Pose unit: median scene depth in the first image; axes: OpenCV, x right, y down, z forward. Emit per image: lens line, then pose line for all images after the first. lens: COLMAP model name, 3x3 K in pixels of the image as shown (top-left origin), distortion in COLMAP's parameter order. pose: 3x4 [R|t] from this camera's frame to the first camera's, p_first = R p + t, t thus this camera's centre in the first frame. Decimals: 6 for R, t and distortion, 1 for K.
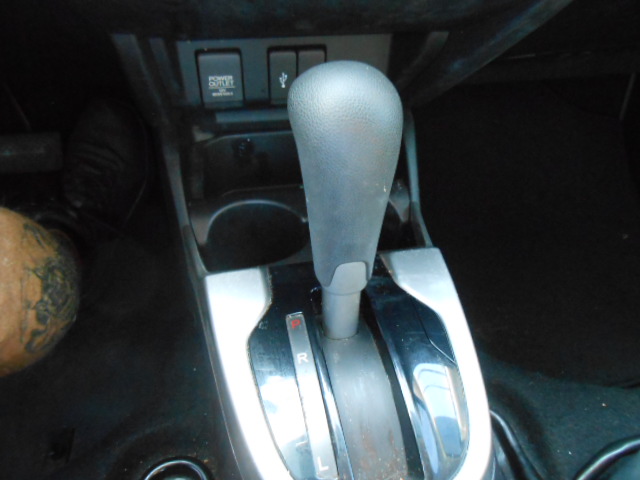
lens RADIAL K [[479.6, 0, 319.6], [0, 479.6, 237.7], [0, 0, 1]] dist [-0.037630, 0.027897]
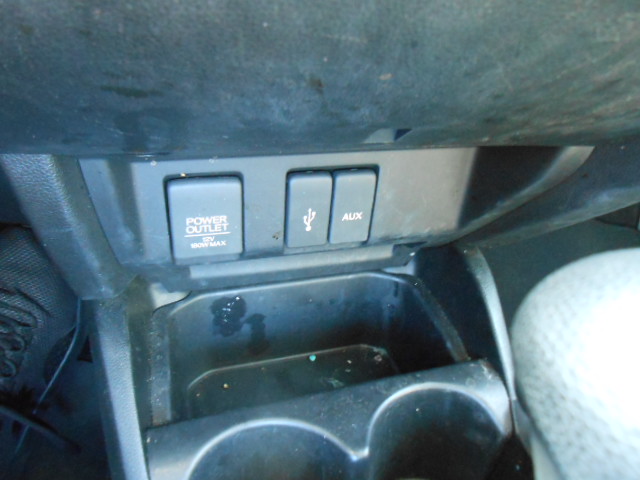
lens RADIAL K [[479.6, 0, 320.1], [0, 479.6, 240.4], [0, 0, 1]] dist [-0.037630, 0.027897]
pose [[0.992821, -0.026457, 0.116648, -0.134776], [0.047684, 0.981929, -0.183142, -0.190629], [-0.109695, 0.187389, 0.976142, 0.403546]]
